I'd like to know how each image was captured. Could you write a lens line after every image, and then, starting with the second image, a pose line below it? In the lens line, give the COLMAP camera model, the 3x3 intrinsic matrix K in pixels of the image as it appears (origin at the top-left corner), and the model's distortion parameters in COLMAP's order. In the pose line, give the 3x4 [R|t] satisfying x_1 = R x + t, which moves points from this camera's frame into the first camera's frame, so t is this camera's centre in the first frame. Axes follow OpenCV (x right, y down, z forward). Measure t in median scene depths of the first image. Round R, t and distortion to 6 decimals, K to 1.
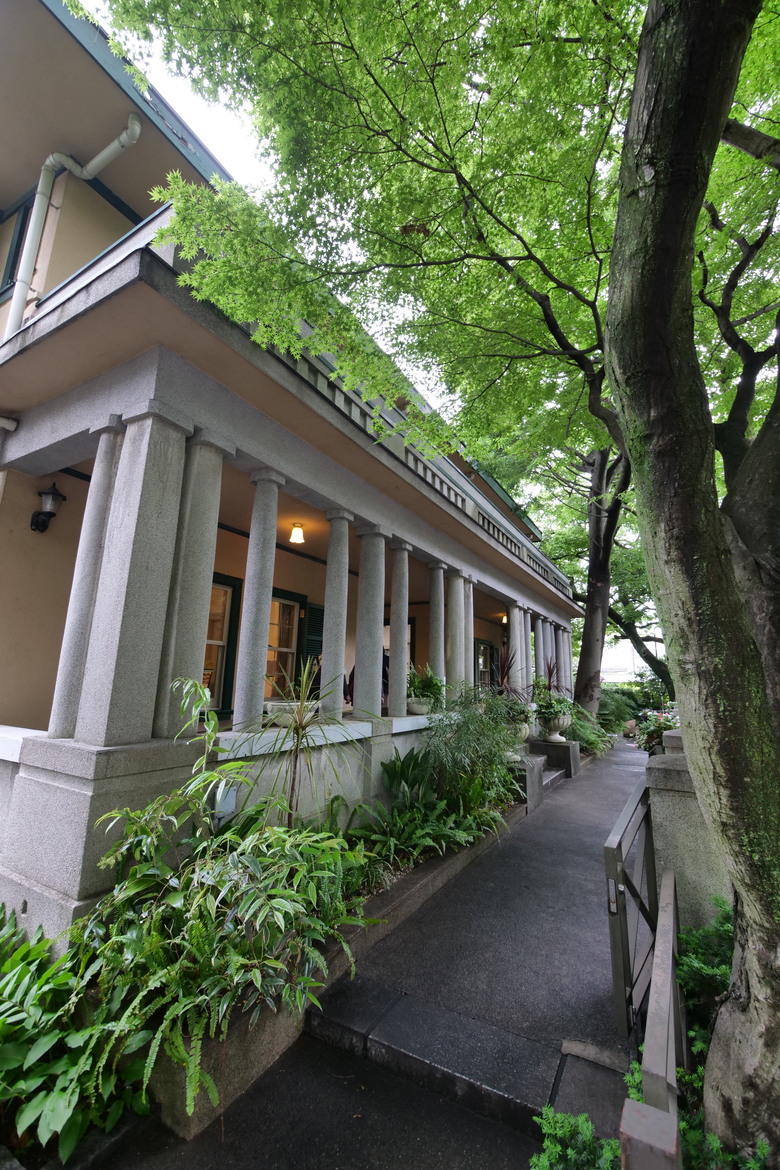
lens RADIAL K [[496.2, 0, 393.8], [0, 496.2, 579.4], [0, 0, 1]] dist [-0.004928, 0.000365]
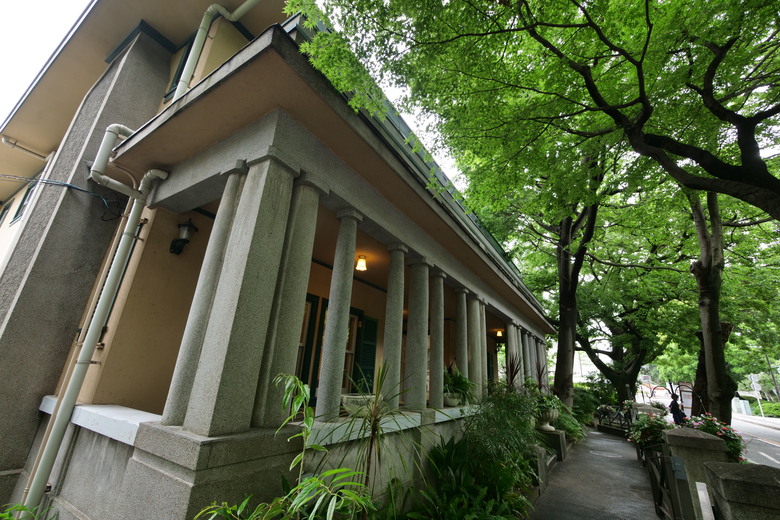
lens RADIAL K [[330.8, 0, 393.4], [0, 330.8, 260.8], [0, 0, 1]] dist [-0.004928, 0.000365]
pose [[0.998802, 0.017236, -0.045792, -0.098239], [-0.023134, 0.991039, -0.131551, 0.025493], [0.043114, 0.132453, 0.990251, 0.160102]]
